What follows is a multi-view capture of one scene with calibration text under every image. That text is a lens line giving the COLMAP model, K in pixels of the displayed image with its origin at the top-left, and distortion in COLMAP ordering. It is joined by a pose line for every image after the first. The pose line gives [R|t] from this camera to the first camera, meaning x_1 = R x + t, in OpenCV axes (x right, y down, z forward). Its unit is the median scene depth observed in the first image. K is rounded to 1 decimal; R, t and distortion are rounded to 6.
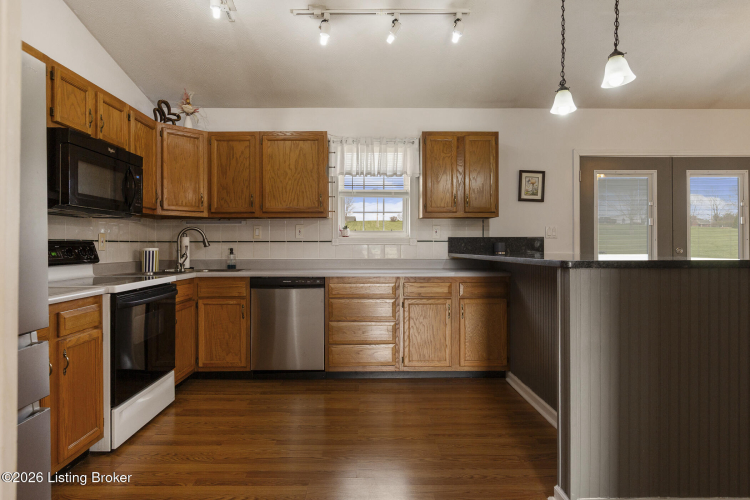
lens RADIAL K [[426.7, 0, 368.8], [0, 426.7, 245.8], [0, 0, 1]] dist [0.004696, -0.006541]
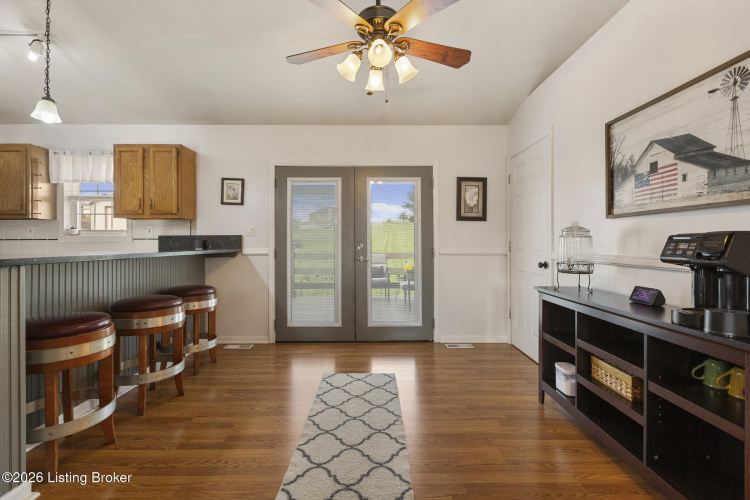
lens RADIAL K [[333.9, 0, 377.5], [0, 333.9, 241.2], [0, 0, 1]] dist [0.000154, 0.000472]
pose [[0.999960, -0.002748, 0.008512, 0.855319], [0.002751, 0.999996, -0.000387, -0.003794], [-0.008511, 0.000410, 0.999964, 0.098213]]
